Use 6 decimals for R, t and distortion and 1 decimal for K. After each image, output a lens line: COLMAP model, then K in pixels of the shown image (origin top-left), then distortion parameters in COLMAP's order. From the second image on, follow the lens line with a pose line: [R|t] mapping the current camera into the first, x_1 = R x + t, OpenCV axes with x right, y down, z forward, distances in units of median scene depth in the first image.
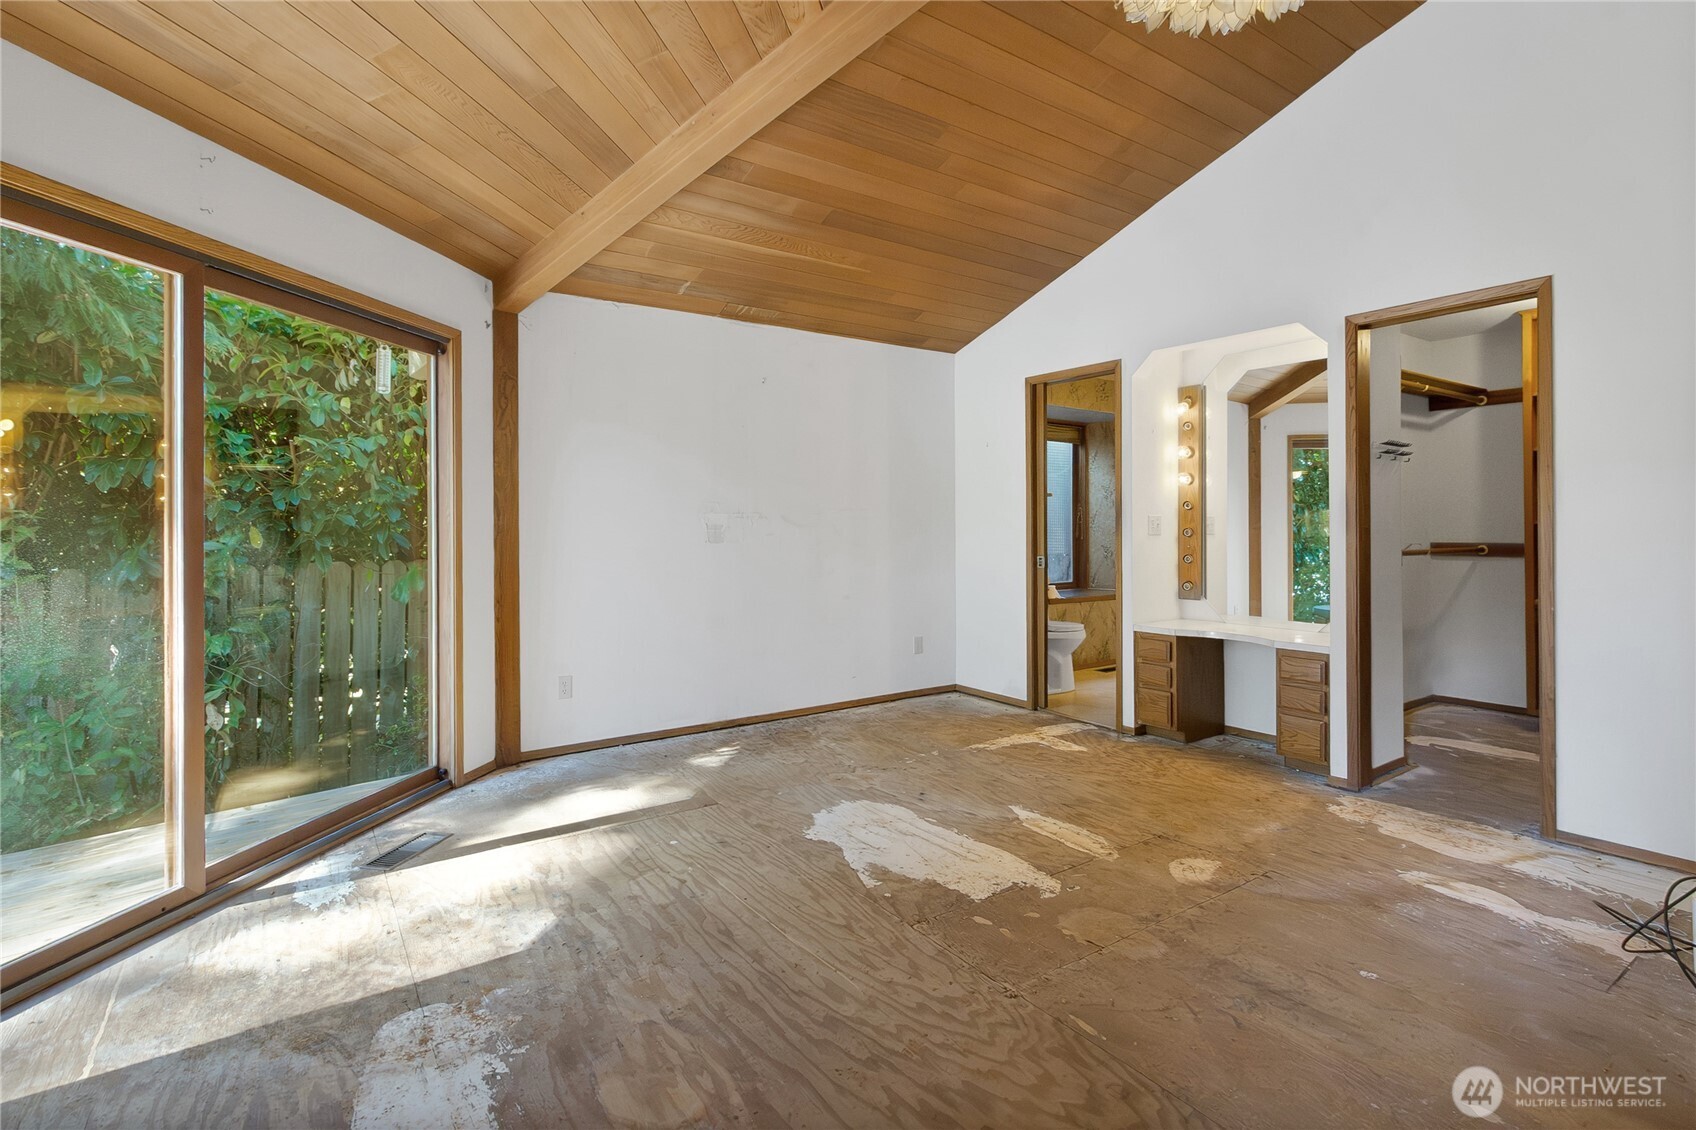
lens RADIAL K [[780.3, 0, 838.0], [0, 780.3, 548.5], [0, 0, 1]] dist [-0.001158, 0.000065]
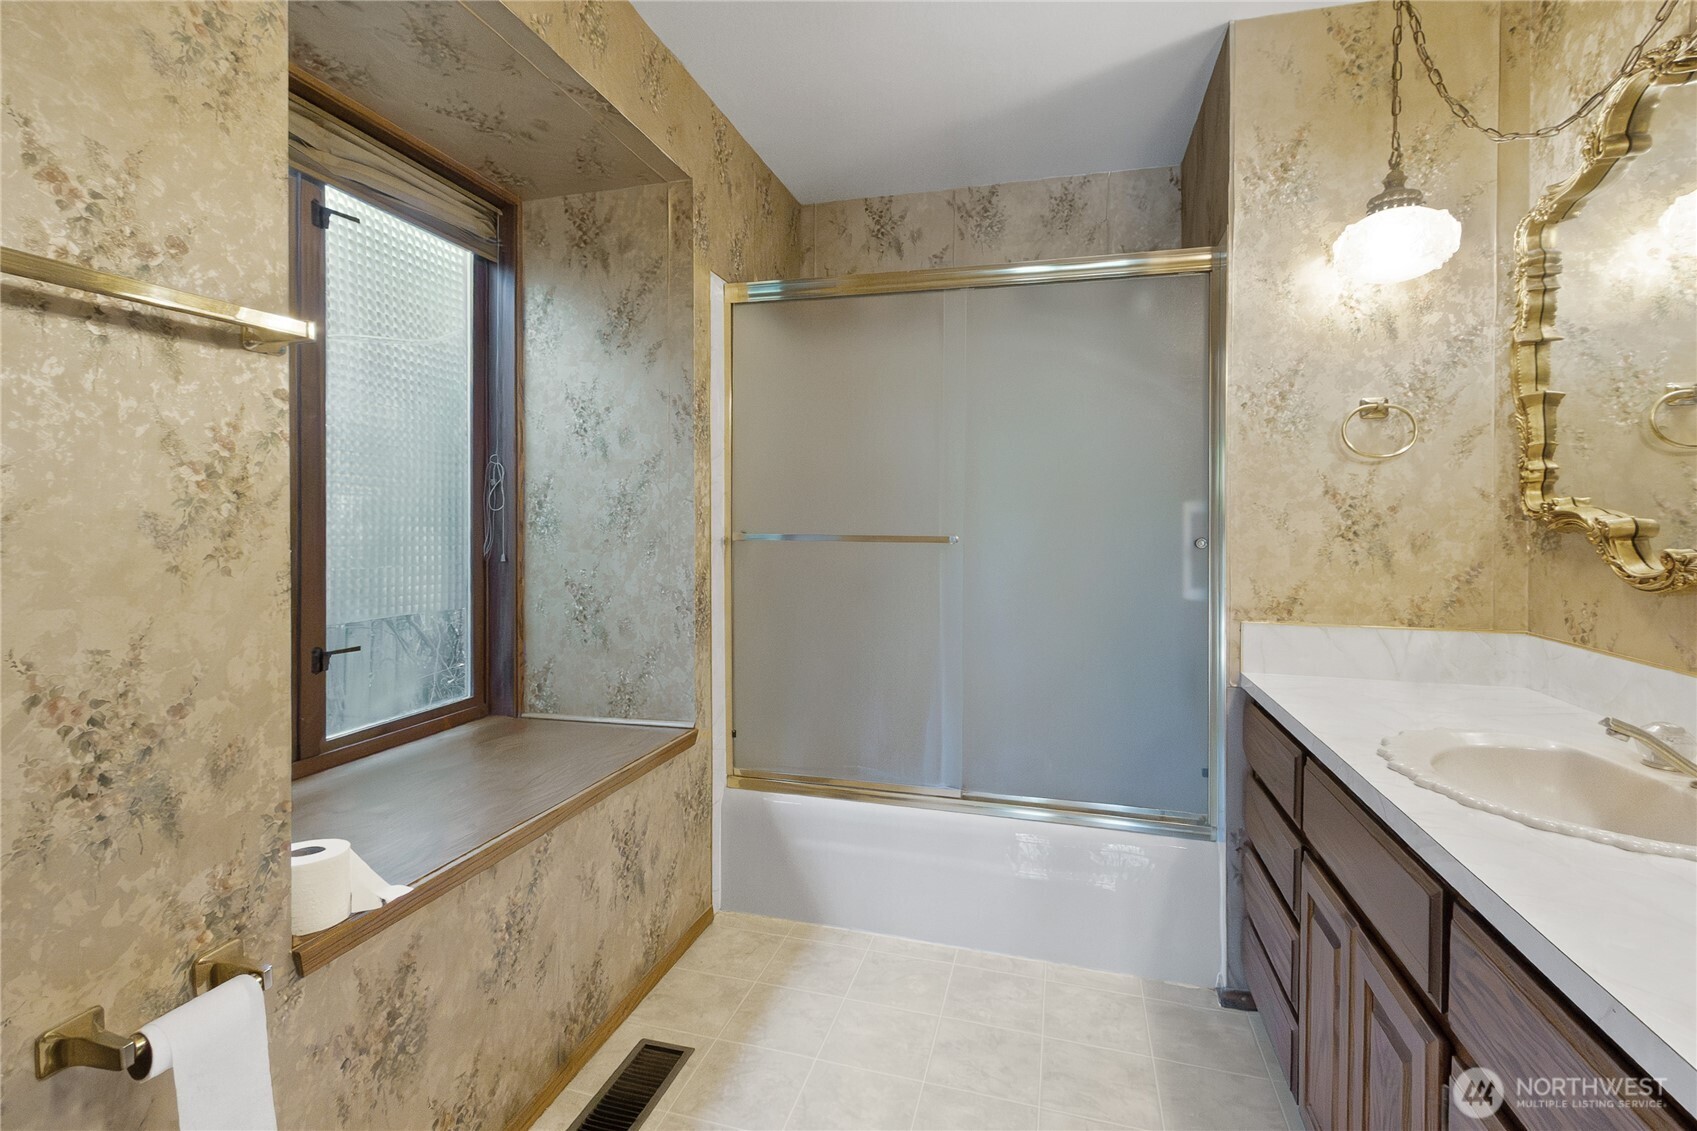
lens RADIAL K [[791.8, 0, 840.2], [0, 791.8, 542.2], [0, 0, 1]] dist [0.000412, -0.000091]
pose [[0.764487, -0.001836, 0.644637, 0.212644], [-0.004668, 0.999954, 0.008384, -0.024624], [-0.644622, -0.009418, 0.764443, 0.673785]]
